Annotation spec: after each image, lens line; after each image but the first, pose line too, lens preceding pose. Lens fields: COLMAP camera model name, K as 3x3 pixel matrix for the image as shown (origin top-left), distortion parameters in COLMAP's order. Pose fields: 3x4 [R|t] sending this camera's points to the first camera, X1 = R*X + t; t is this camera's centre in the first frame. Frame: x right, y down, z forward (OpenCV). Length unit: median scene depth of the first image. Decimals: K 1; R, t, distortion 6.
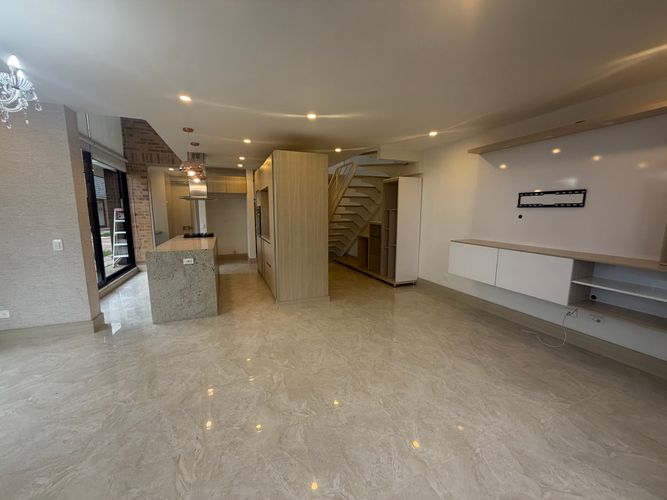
lens RADIAL K [[268.1, 0, 329.8], [0, 268.1, 246.2], [0, 0, 1]] dist [0.000026, 0.000099]
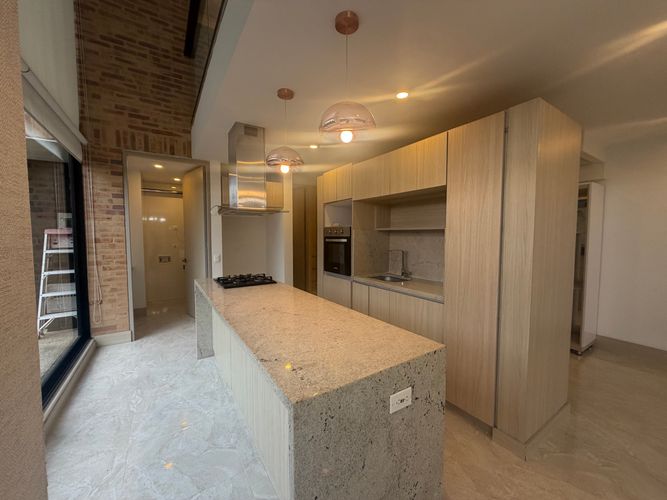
lens RADIAL K [[268.1, 0, 323.6], [0, 268.1, 247.1], [0, 0, 1]] dist [0.000026, 0.000099]
pose [[0.983657, -0.006704, 0.179930, -0.580693], [0.021305, 0.996620, -0.079338, -0.082303], [-0.178790, 0.081875, 0.980475, 0.611148]]
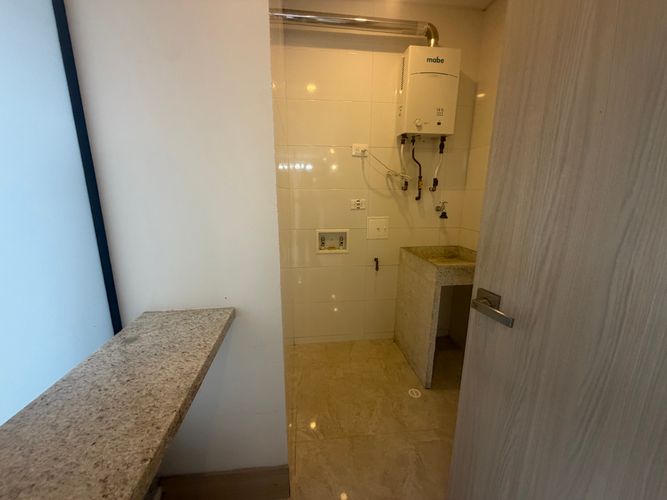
lens RADIAL K [[268.1, 0, 332.9], [0, 268.1, 249.8], [0, 0, 1]] dist [0.000026, 0.000099]
pose [[0.966736, 0.062932, -0.247914, -1.040915], [-0.039872, 0.994489, 0.096965, -0.184439], [0.252649, -0.083854, 0.963917, 1.704564]]
